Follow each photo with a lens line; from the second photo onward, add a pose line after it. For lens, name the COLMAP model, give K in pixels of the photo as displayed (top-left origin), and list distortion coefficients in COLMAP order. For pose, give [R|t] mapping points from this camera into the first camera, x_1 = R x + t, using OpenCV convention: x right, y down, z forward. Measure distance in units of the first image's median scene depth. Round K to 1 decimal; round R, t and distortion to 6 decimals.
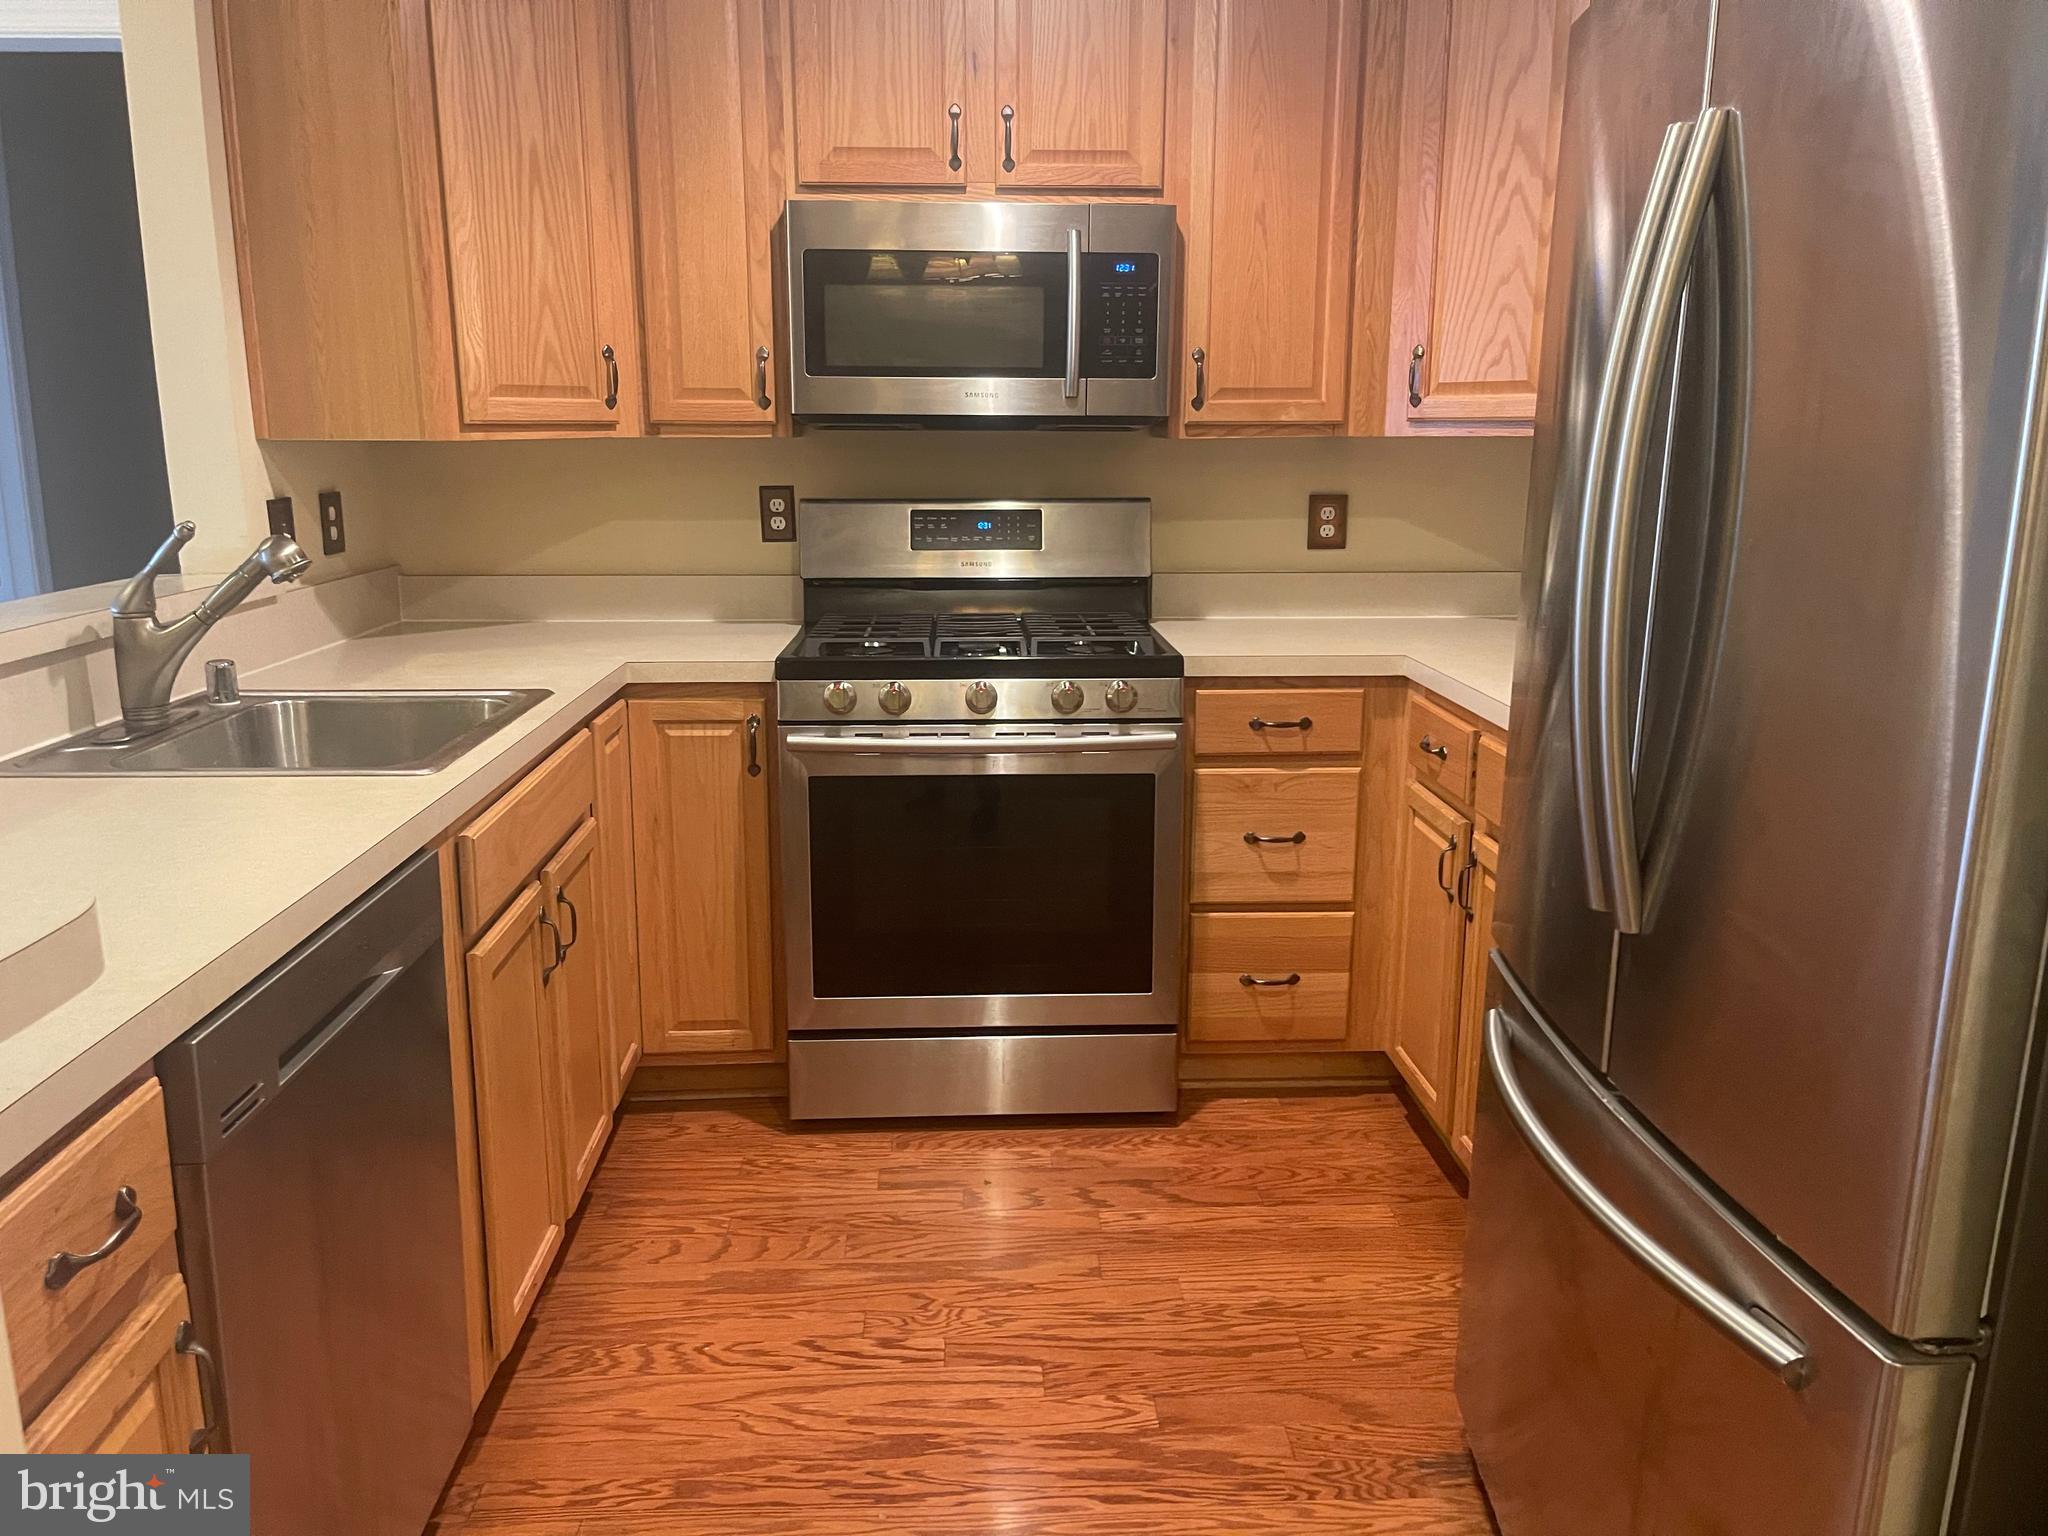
lens RADIAL K [[1545.5, 0, 1023.5], [0, 1545.5, 780.3], [0, 0, 1]] dist [0.075912, -0.101266]
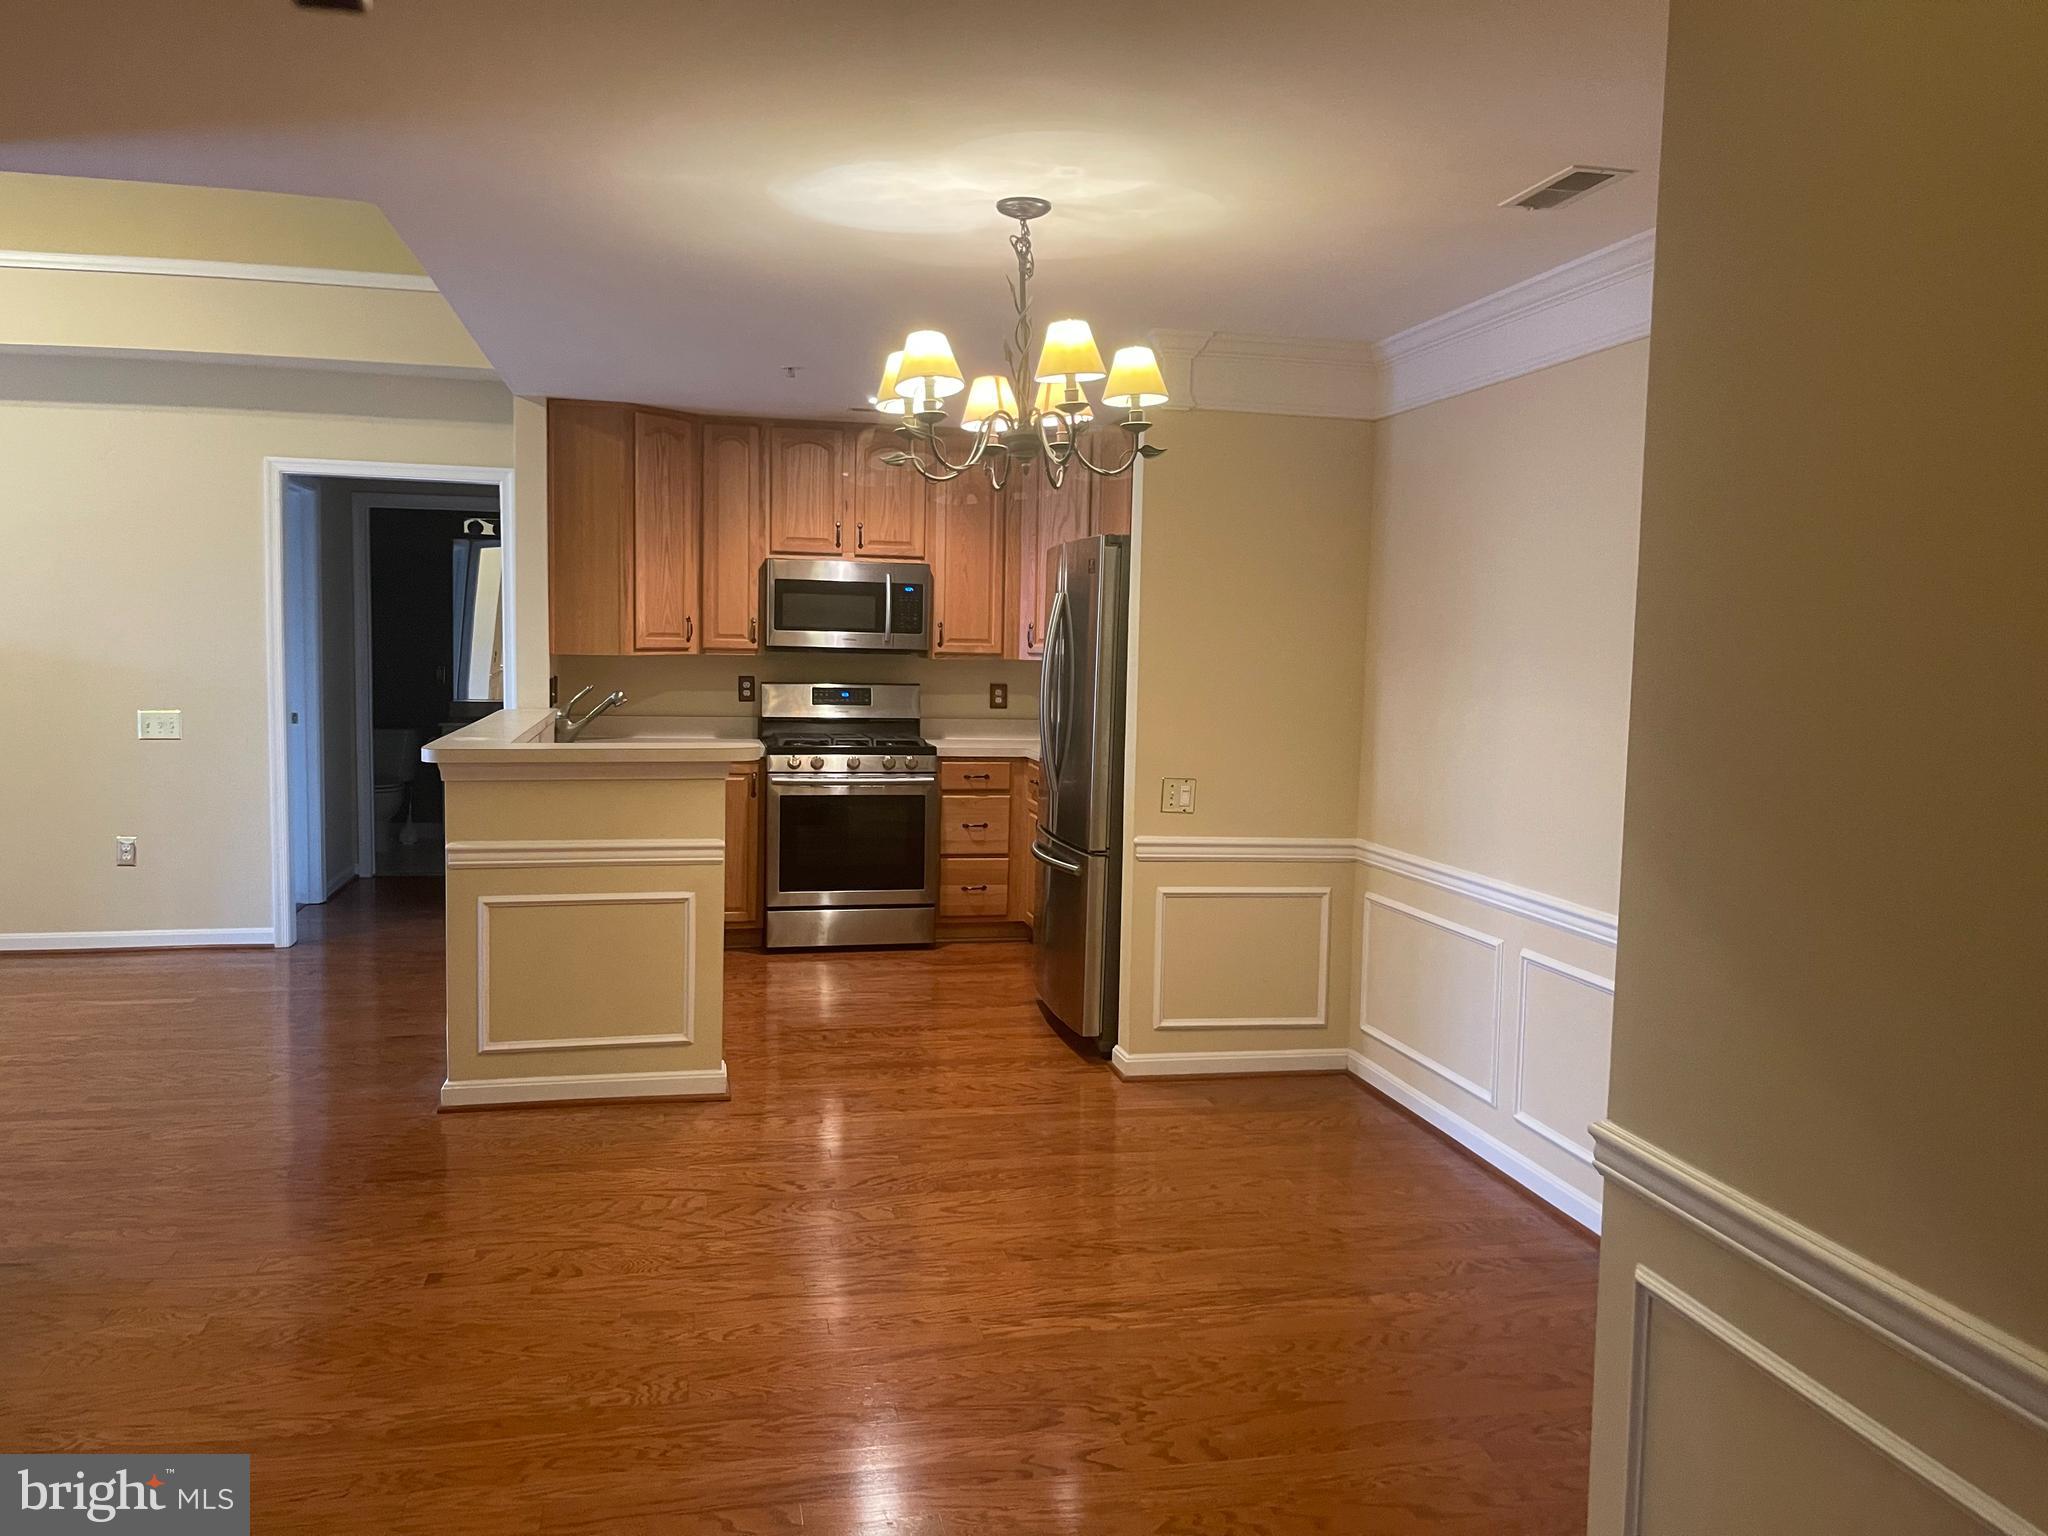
lens RADIAL K [[1545.5, 0, 1023.5], [0, 1545.5, 780.3], [0, 0, 1]] dist [0.075912, -0.101266]
pose [[0.985014, 0.003845, 0.172429, -0.170906], [0.017880, 0.992088, -0.124262, 0.261327], [-0.171543, 0.125483, 0.977152, -1.317993]]
